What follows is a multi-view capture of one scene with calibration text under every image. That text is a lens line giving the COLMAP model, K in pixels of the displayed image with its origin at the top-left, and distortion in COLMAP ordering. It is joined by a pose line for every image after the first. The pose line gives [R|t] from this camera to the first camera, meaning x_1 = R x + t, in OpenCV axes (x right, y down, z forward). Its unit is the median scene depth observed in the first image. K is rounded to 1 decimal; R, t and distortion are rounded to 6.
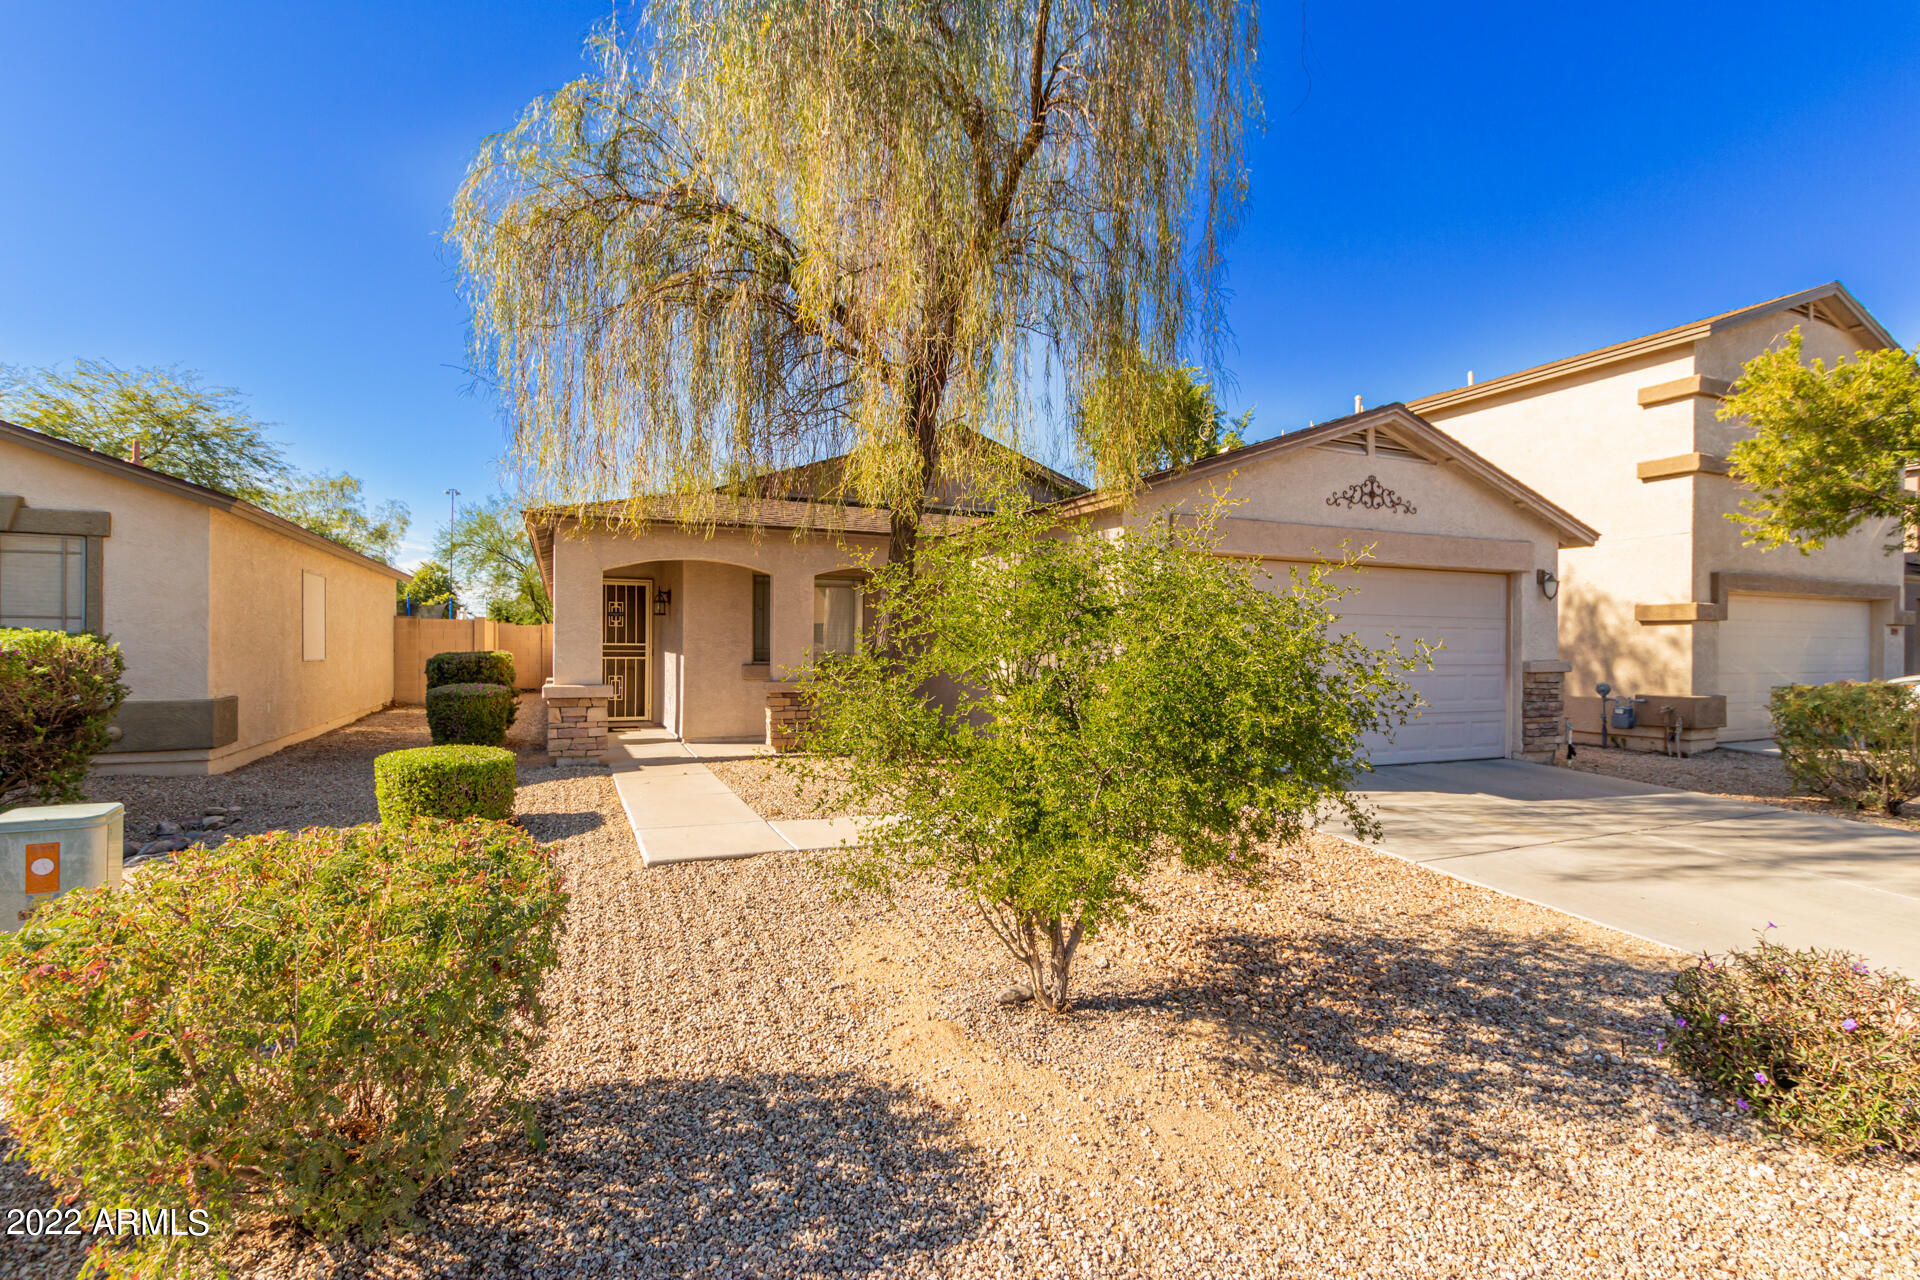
lens RADIAL K [[872.0, 0, 958.6], [0, 872.0, 643.6], [0, 0, 1]] dist [0.006607, 0.000003]
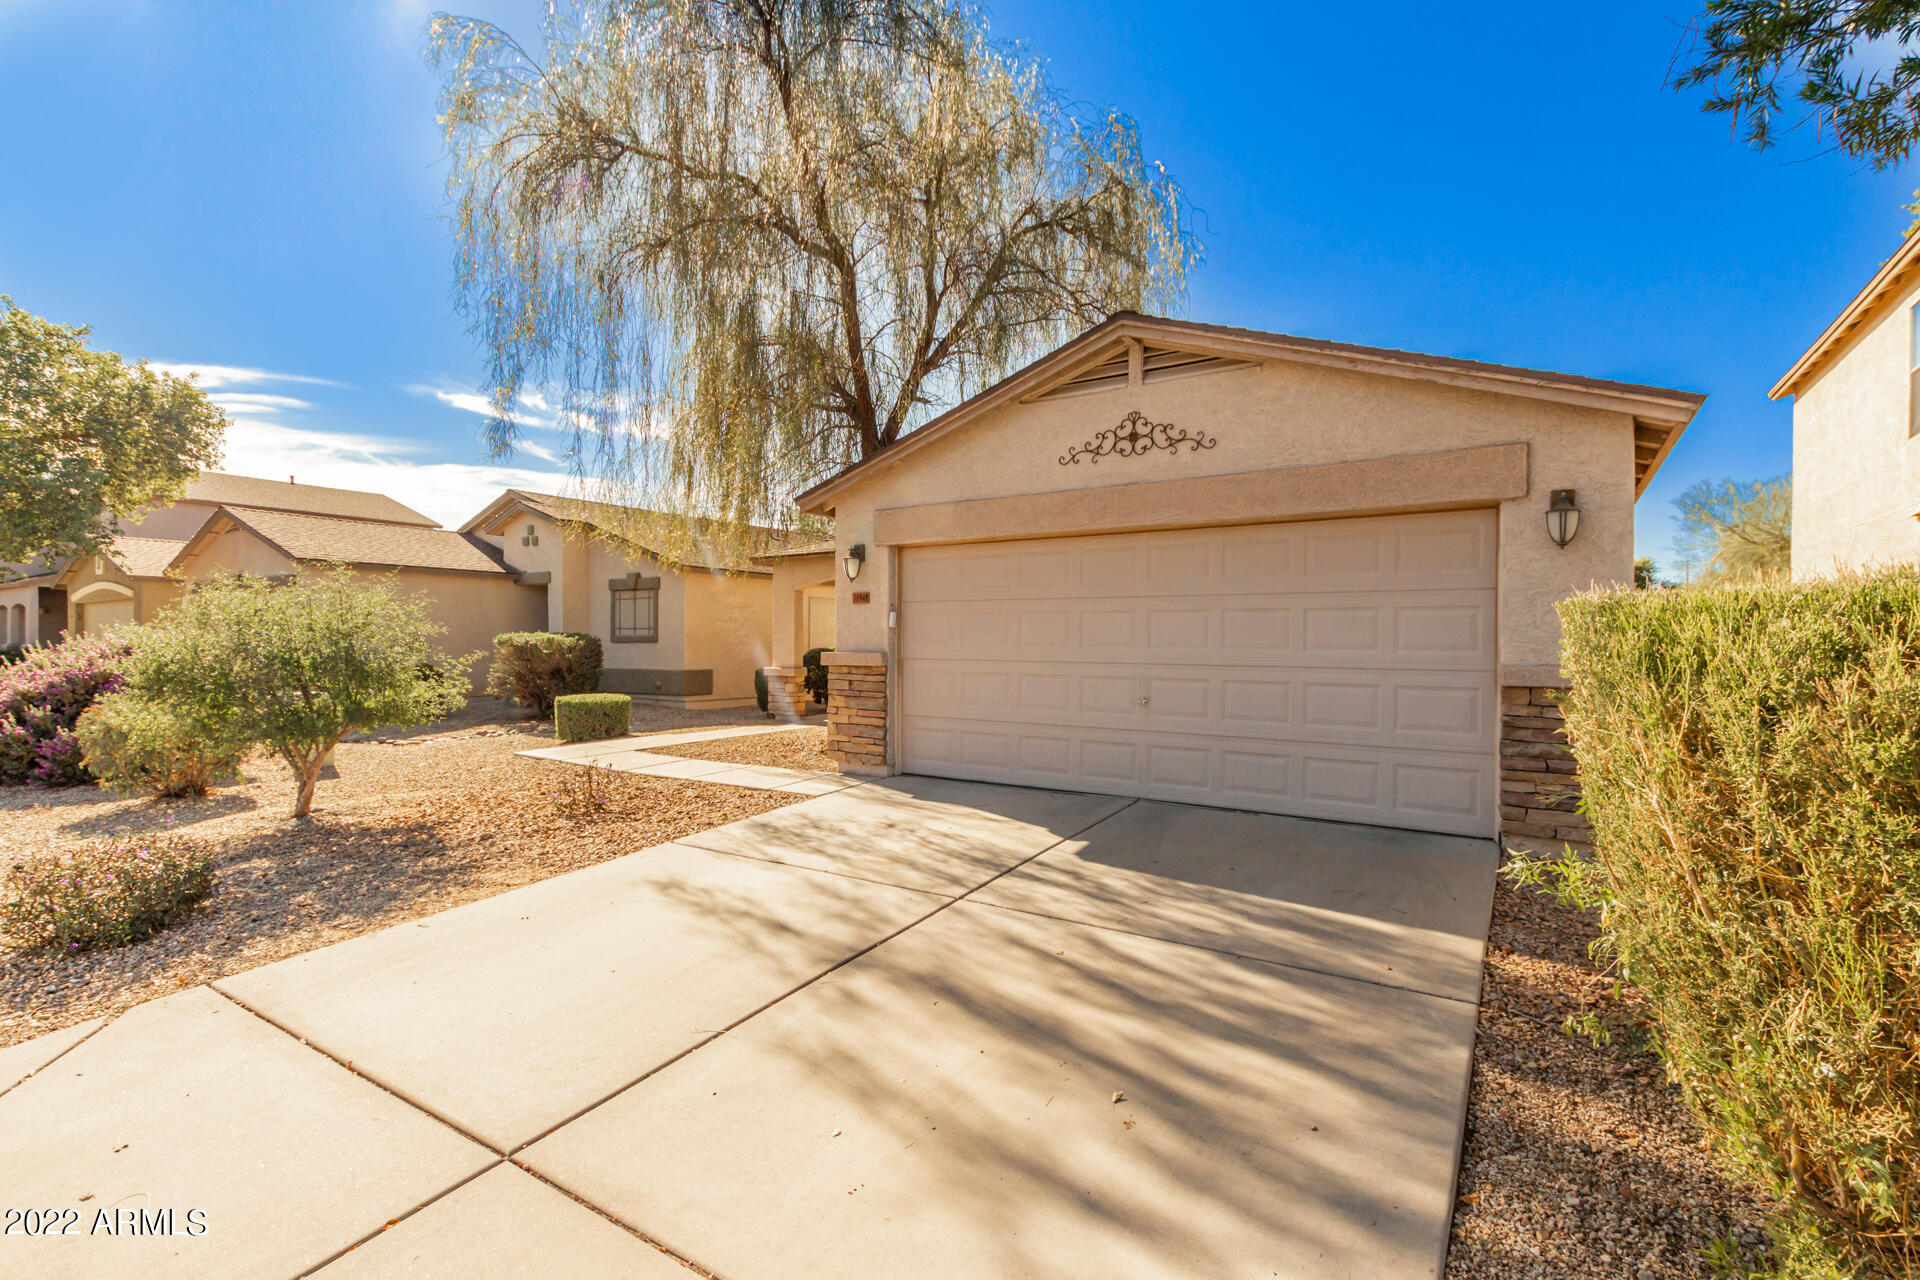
lens RADIAL K [[872.0, 0, 964.8], [0, 872.0, 648.5], [0, 0, 1]] dist [0.006607, 0.000003]
pose [[0.523469, 0.004743, -0.852031, 0.933899], [0.003807, 0.999962, 0.007906, 0.004495], [0.852036, -0.007382, 0.523431, 0.432534]]
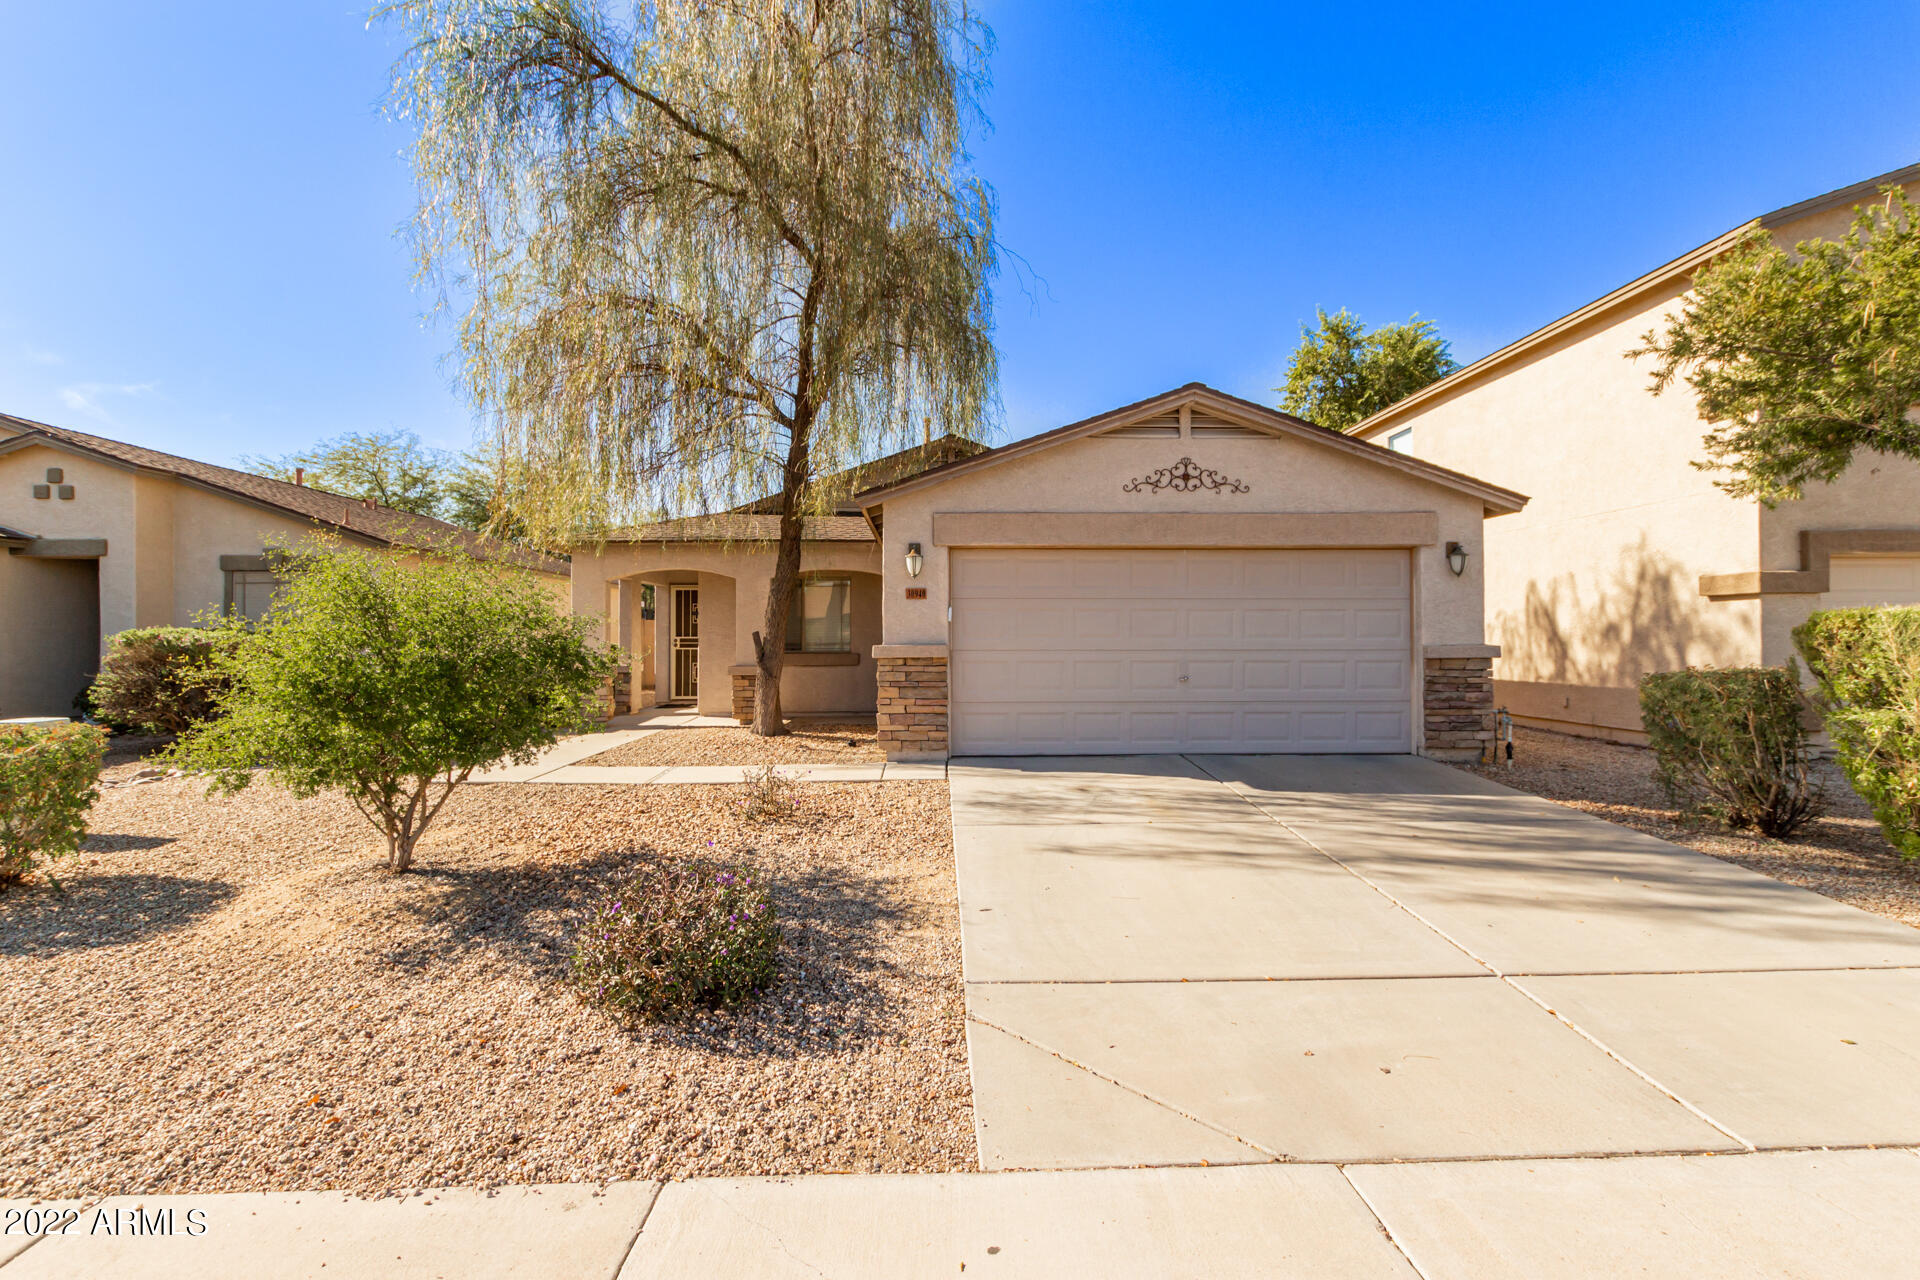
lens RADIAL K [[872.0, 0, 966.5], [0, 872.0, 636.2], [0, 0, 1]] dist [0.006607, 0.000003]
pose [[0.920474, -0.010414, -0.390665, 0.565009], [0.009694, 0.999946, -0.003814, 0.009474], [0.390683, -0.000277, 0.920525, -0.003400]]
